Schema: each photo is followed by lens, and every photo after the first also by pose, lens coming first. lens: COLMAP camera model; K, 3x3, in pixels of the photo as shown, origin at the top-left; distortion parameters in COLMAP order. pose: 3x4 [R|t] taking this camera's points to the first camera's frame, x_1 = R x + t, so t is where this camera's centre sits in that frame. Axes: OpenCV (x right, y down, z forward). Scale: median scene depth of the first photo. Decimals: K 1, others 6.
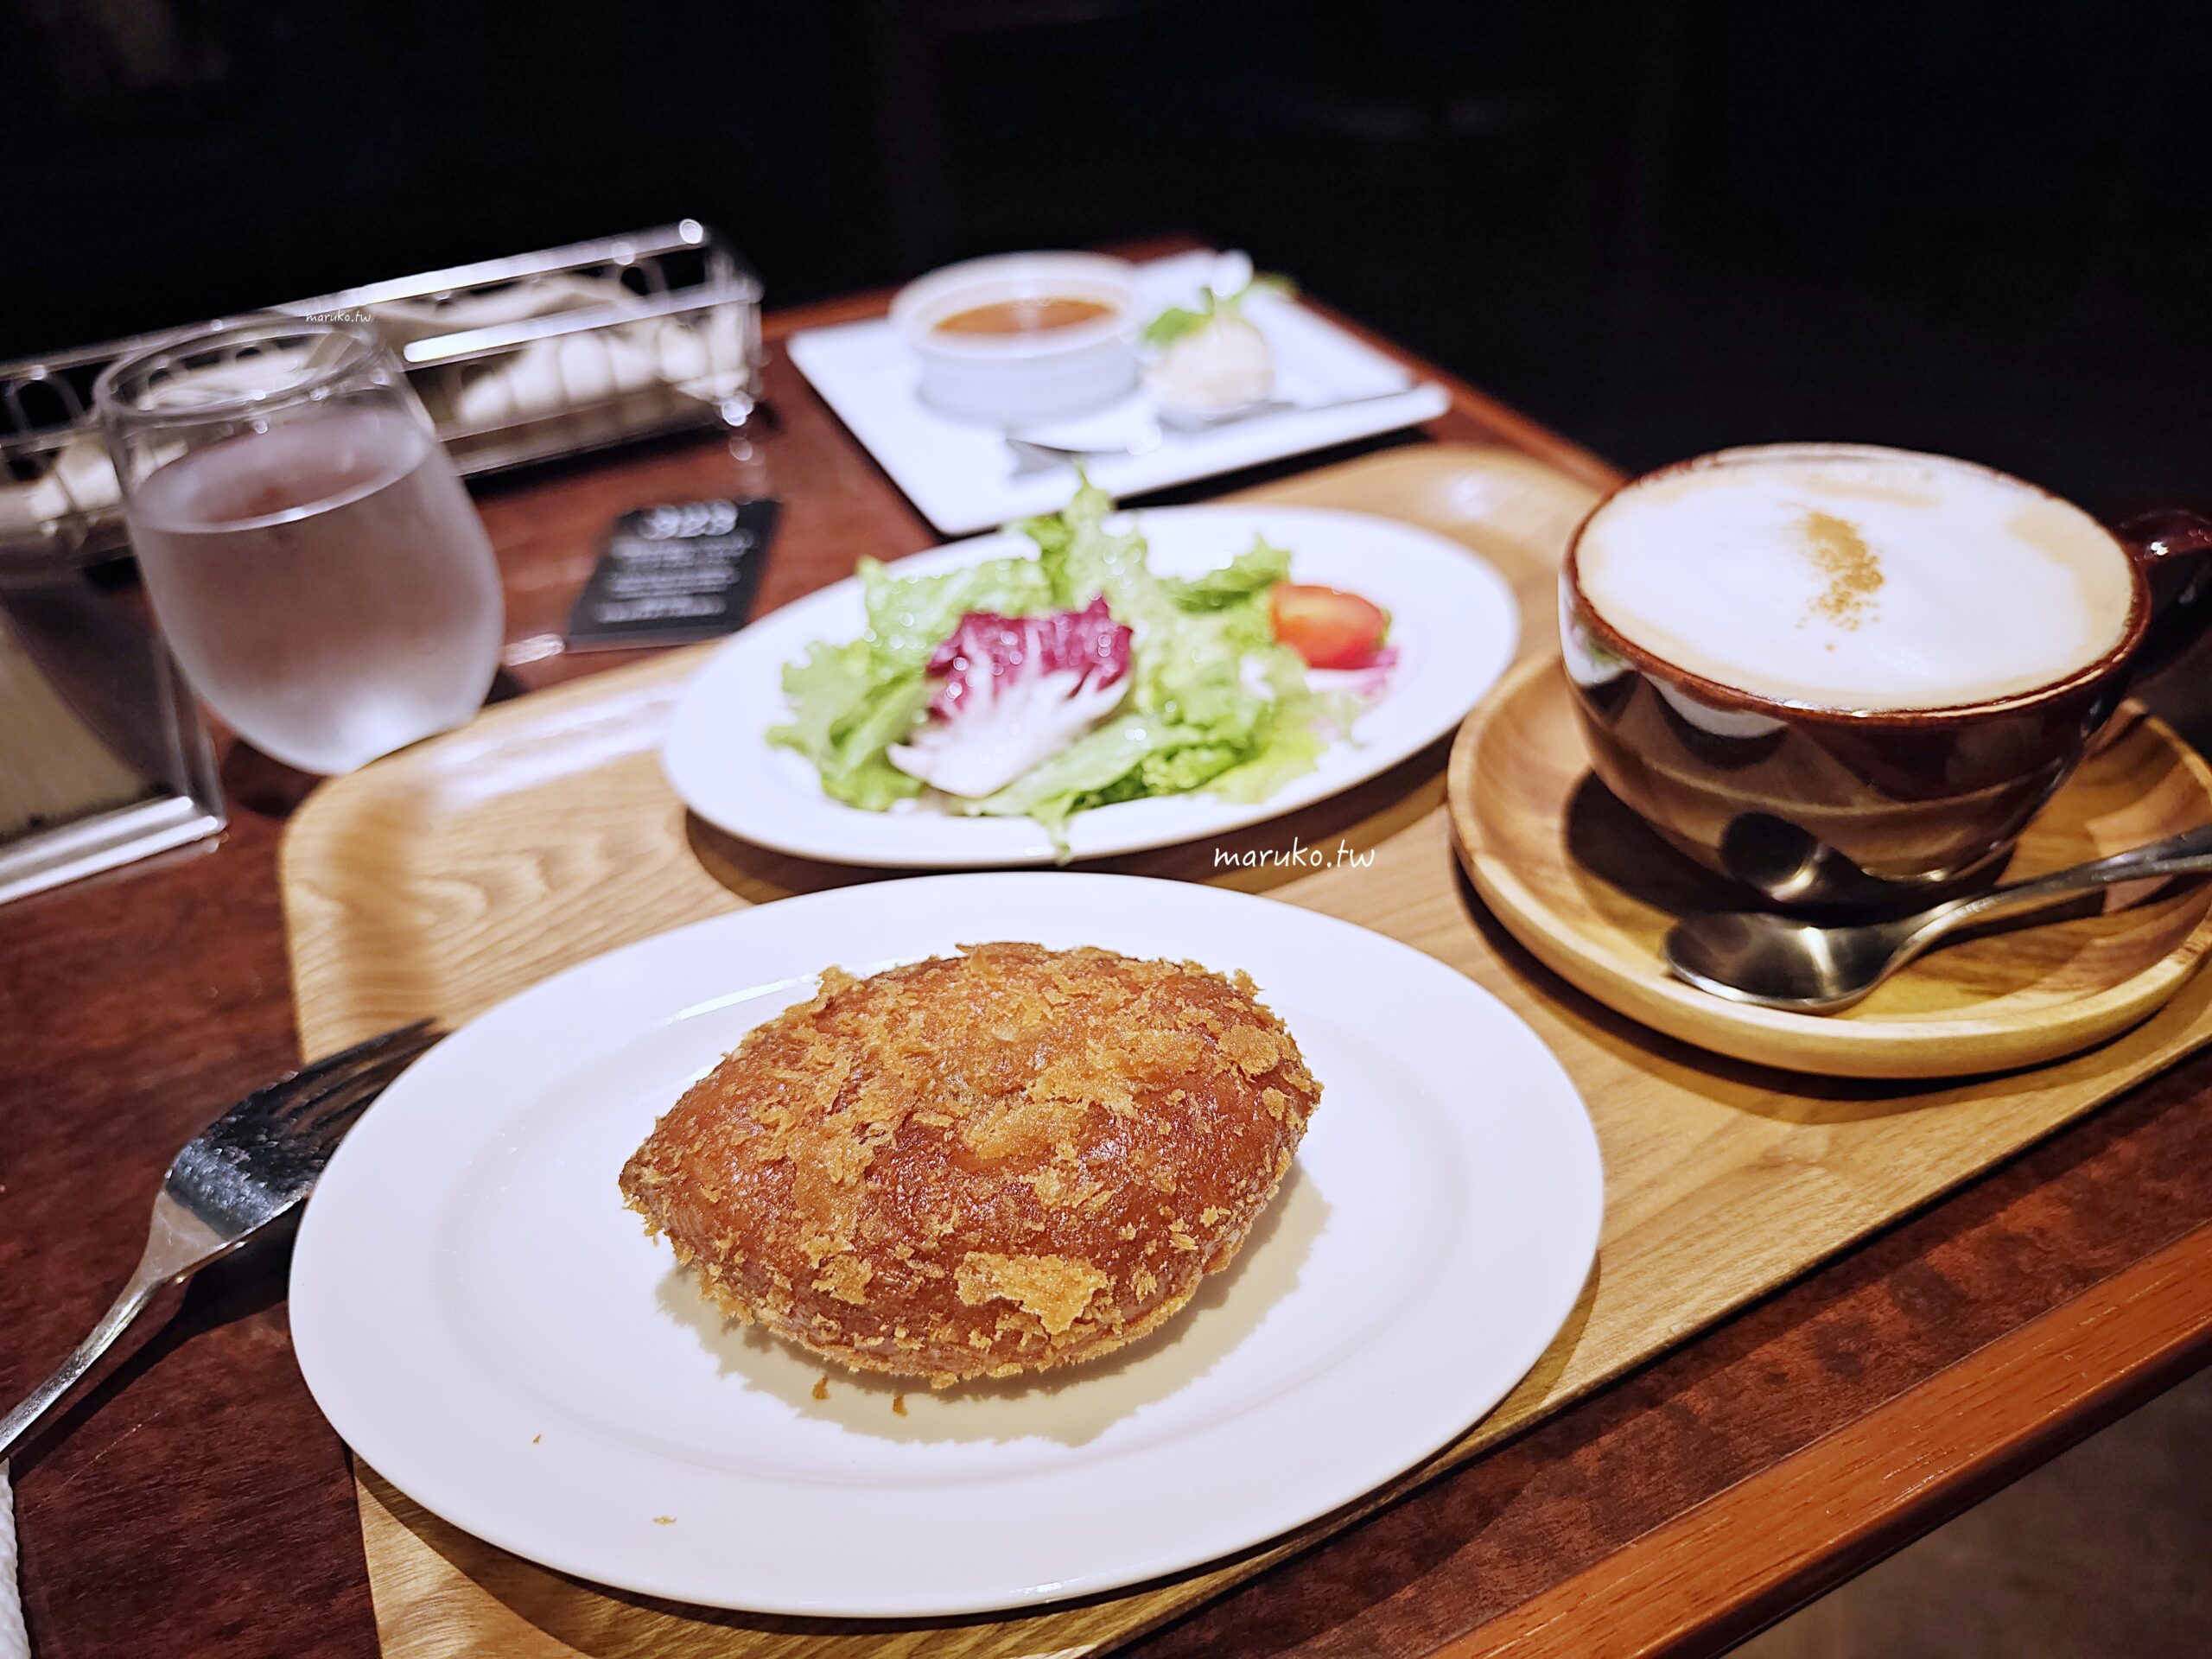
lens RADIAL K [[1602.6, 0, 1106.0], [0, 1602.6, 829.5], [0, 0, 1]] dist [0.008247, 0.003748]
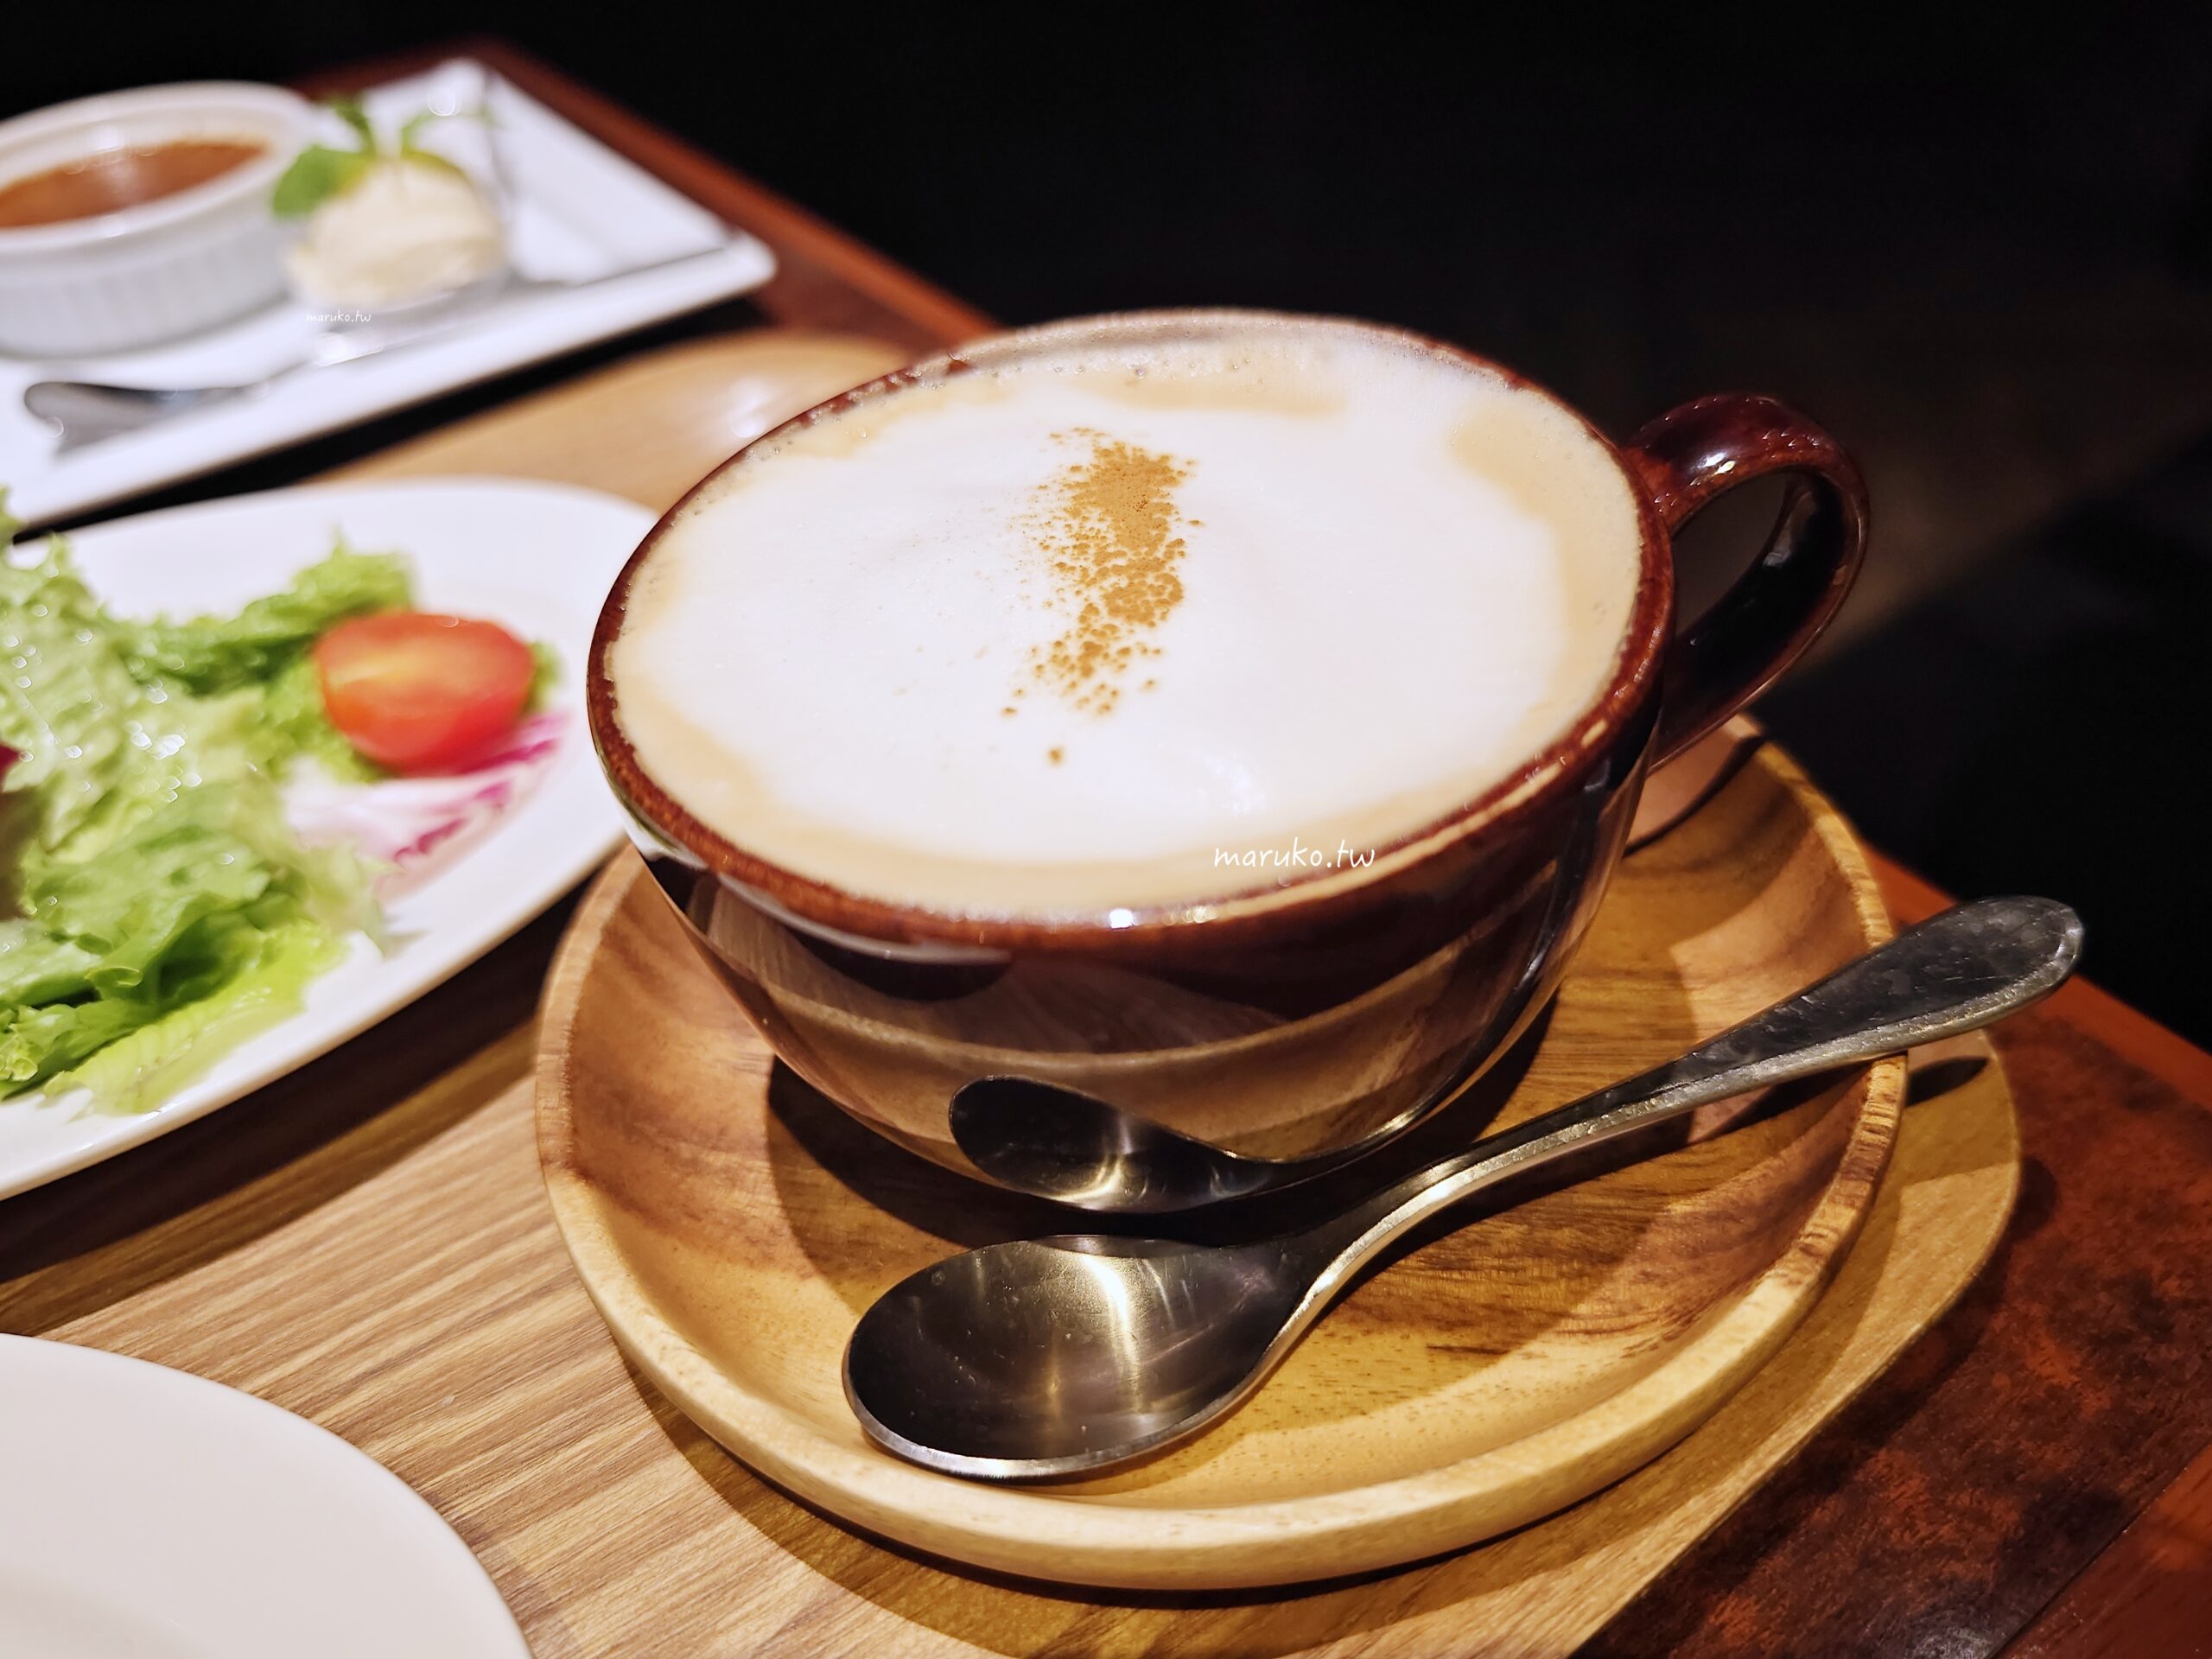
lens RADIAL K [[1849.2, 0, 1106.0], [0, 1849.2, 829.5], [0, 0, 1]] dist [-0.007358, -0.008736]
pose [[0.986384, -0.119976, 0.112484, 0.316634], [0.113966, 0.991764, 0.058443, -0.097086], [-0.118570, -0.044828, 0.991933, 0.349898]]
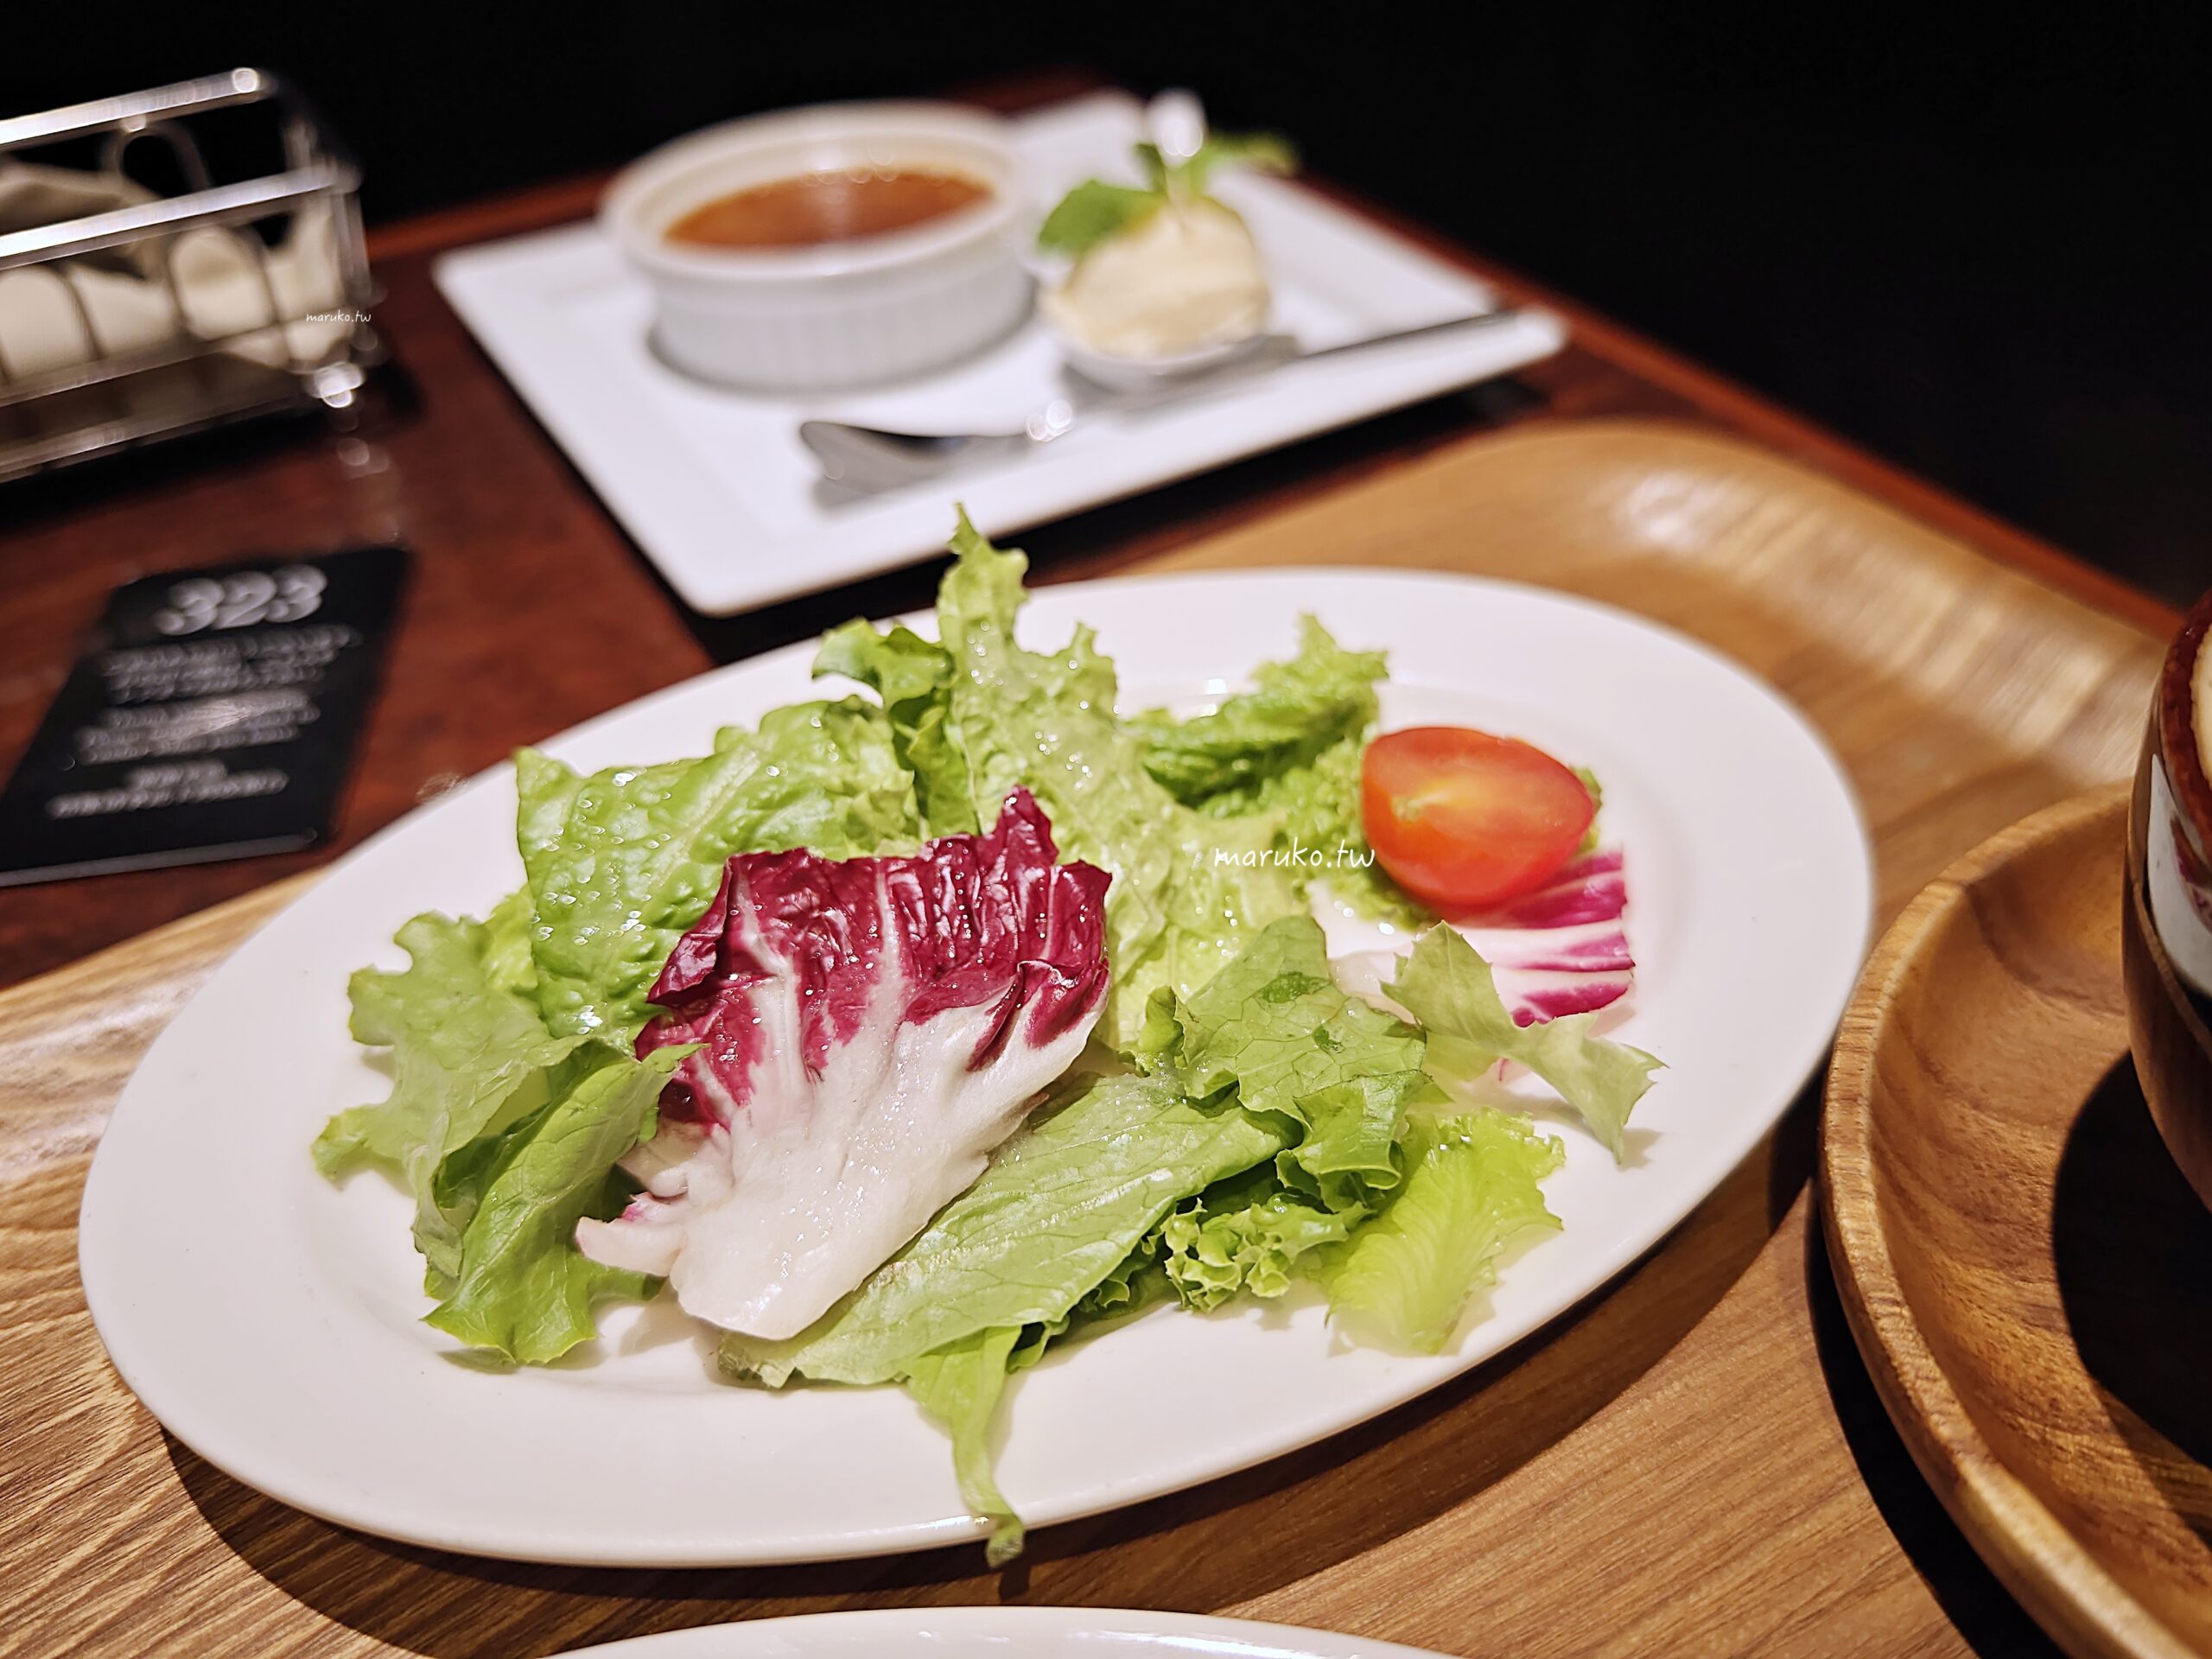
lens RADIAL K [[1742.0, 0, 1106.0], [0, 1742.0, 829.5], [0, 0, 1]] dist [-0.013750, -0.011595]
pose [[0.995003, -0.057128, 0.081881, -0.023124], [0.053727, 0.997623, 0.043153, -0.165815], [-0.084152, -0.038538, 0.995707, 0.509837]]
